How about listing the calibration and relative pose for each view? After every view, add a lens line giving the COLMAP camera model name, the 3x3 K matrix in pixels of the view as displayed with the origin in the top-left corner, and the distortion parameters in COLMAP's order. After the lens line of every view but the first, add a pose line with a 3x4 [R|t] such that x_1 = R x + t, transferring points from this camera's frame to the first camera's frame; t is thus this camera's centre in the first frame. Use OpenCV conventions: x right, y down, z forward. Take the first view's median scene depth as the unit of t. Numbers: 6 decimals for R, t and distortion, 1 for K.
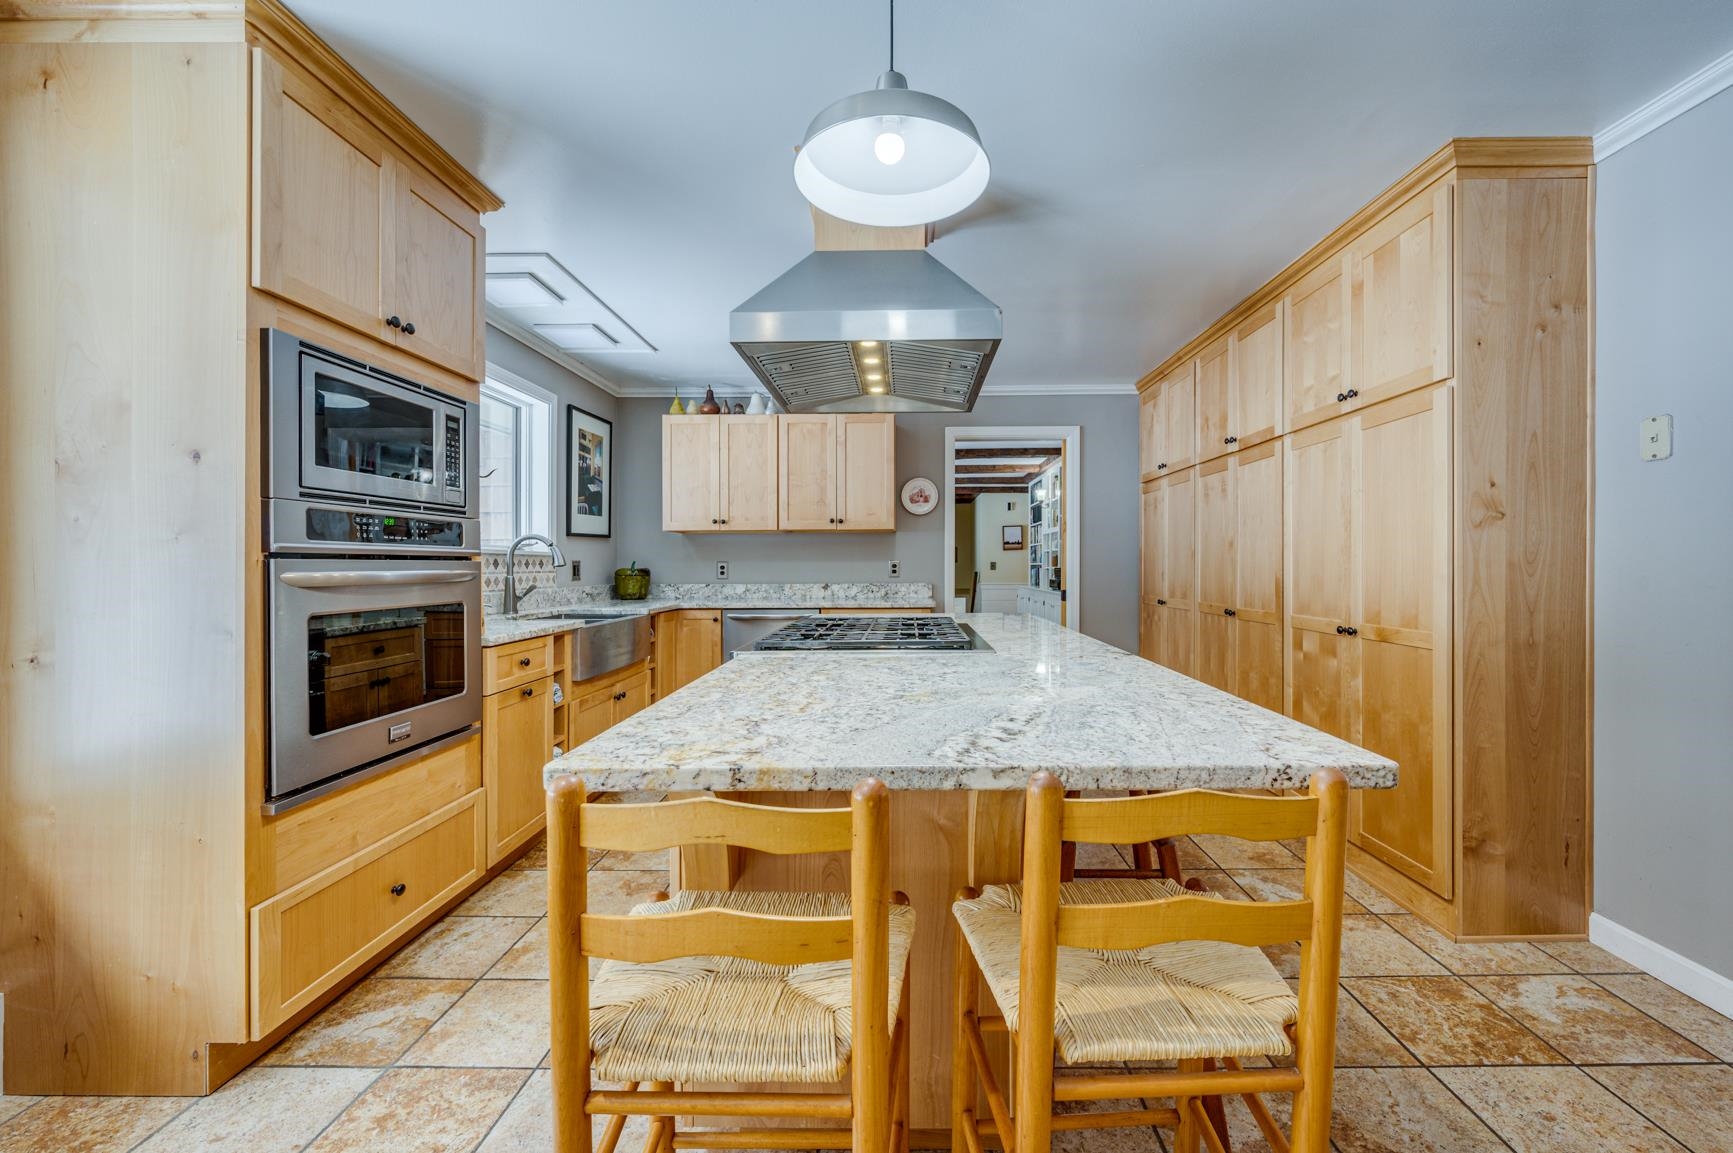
lens RADIAL K [[694.1, 0, 899.9], [0, 694.1, 570.7], [0, 0, 1]] dist [-0.001105, -0.000328]
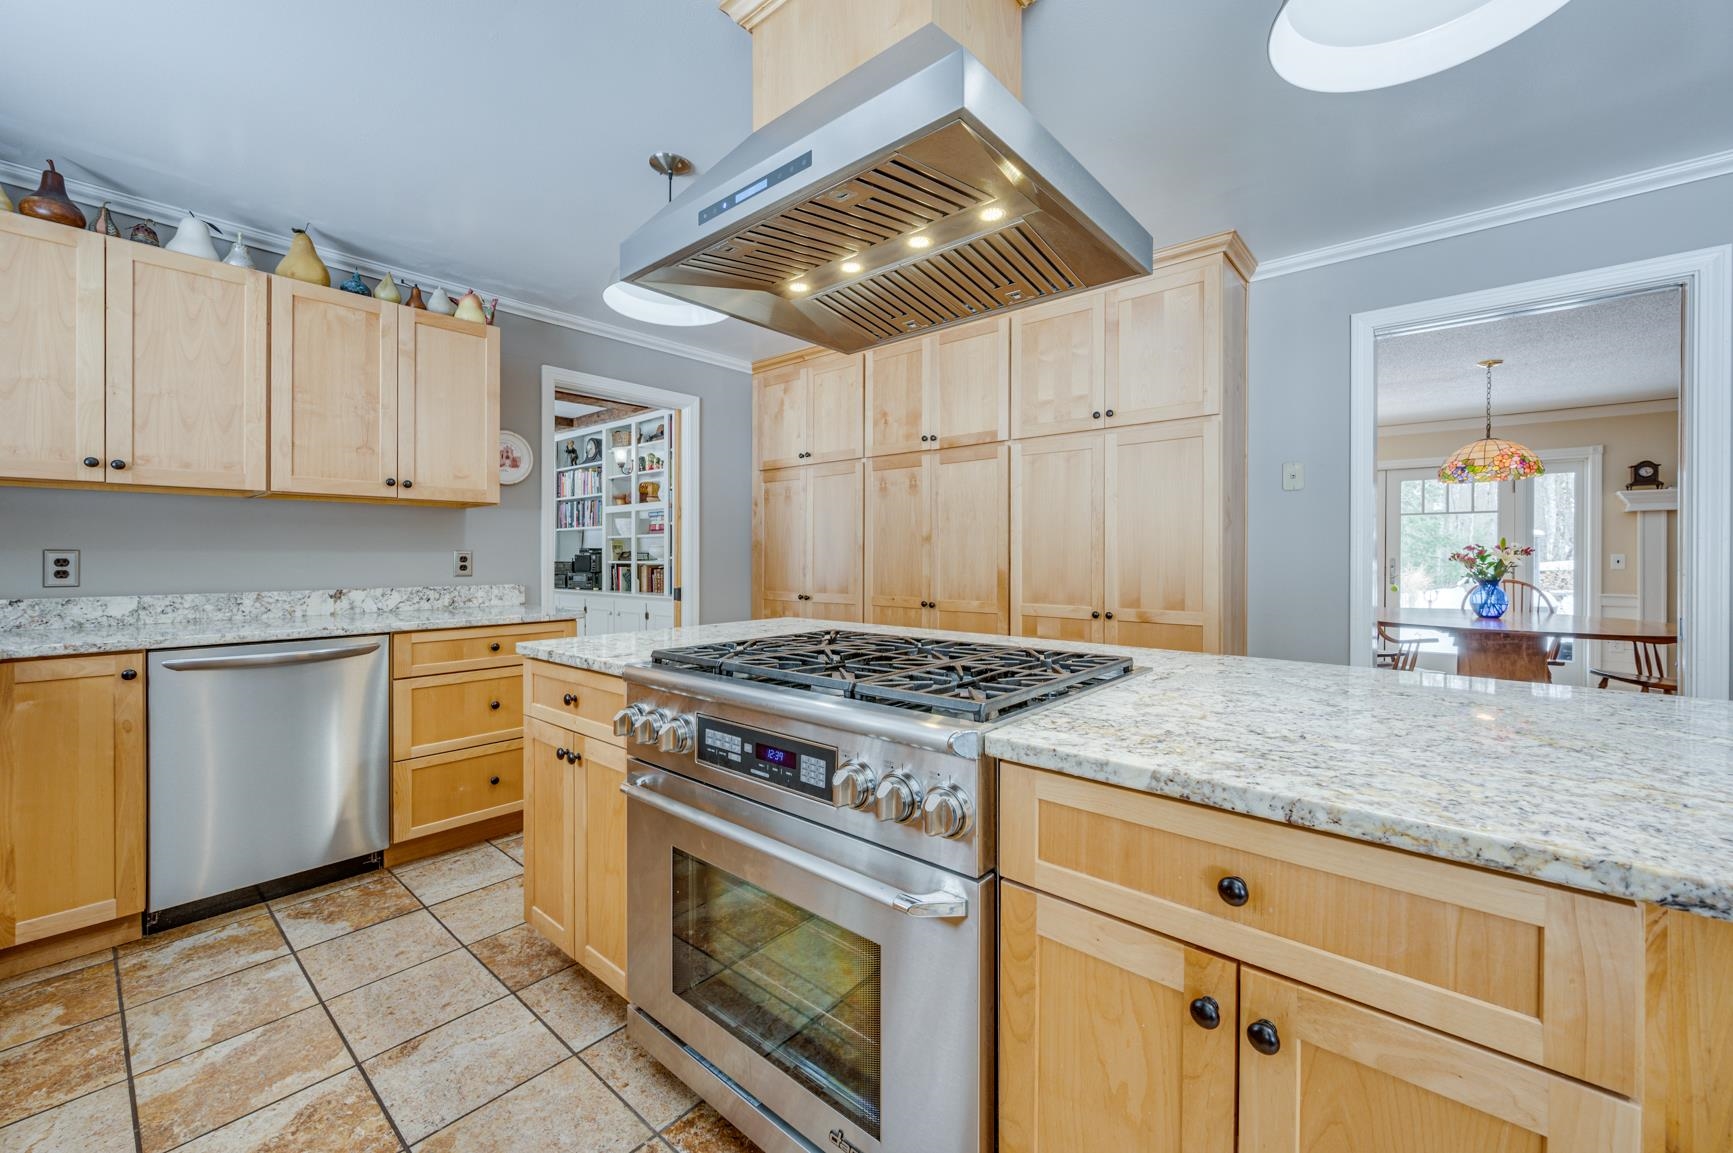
lens RADIAL K [[694.1, 0, 873.6], [0, 694.1, 560.6], [0, 0, 1]] dist [-0.001105, -0.000328]
pose [[0.645698, 0.000209, 0.763593, -0.301788], [0.004183, 0.999984, -0.003811, -0.001726], [-0.763581, 0.005655, 0.645687, 0.329338]]
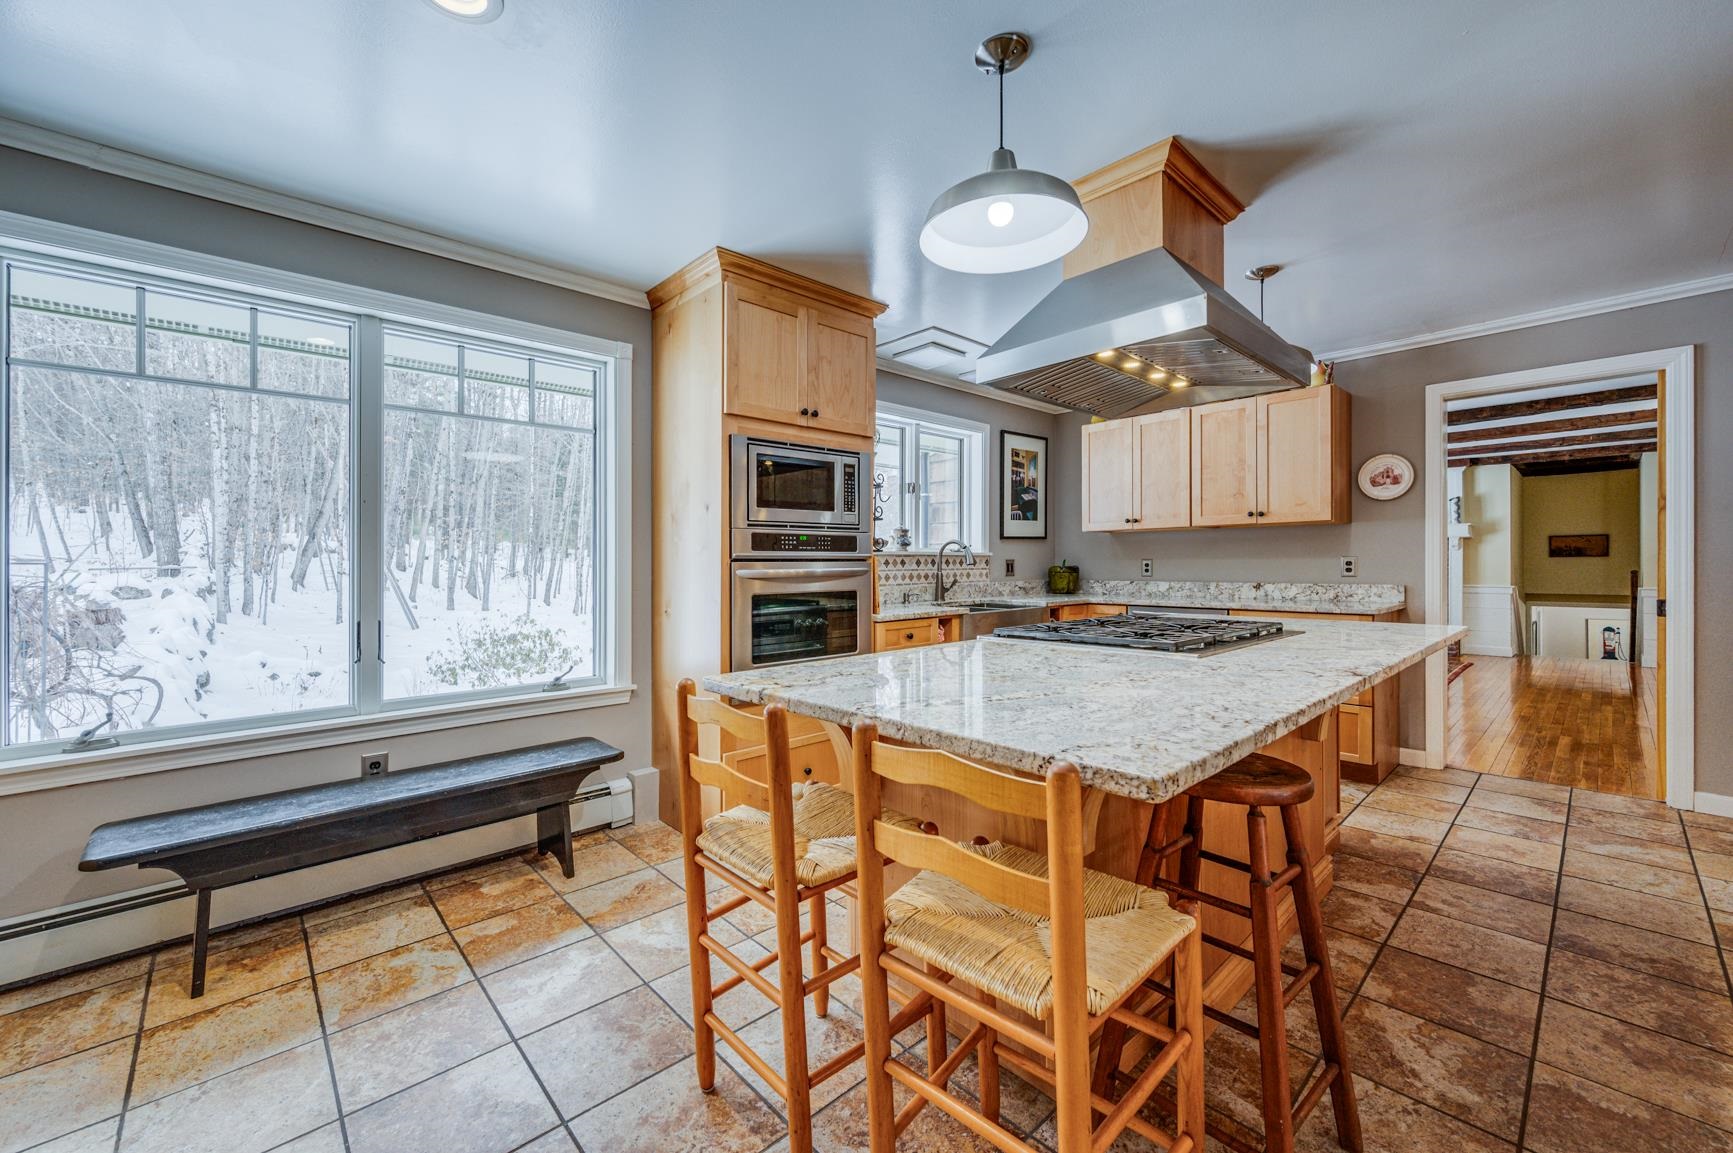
lens RADIAL K [[694.1, 0, 871.3], [0, 694.1, 564.3], [0, 0, 1]] dist [-0.001105, -0.000328]
pose [[0.685764, 0.000035, -0.727824, 0.240563], [-0.002182, 0.999996, -0.002008, -0.003295], [0.727821, 0.002965, 0.685761, 0.010563]]
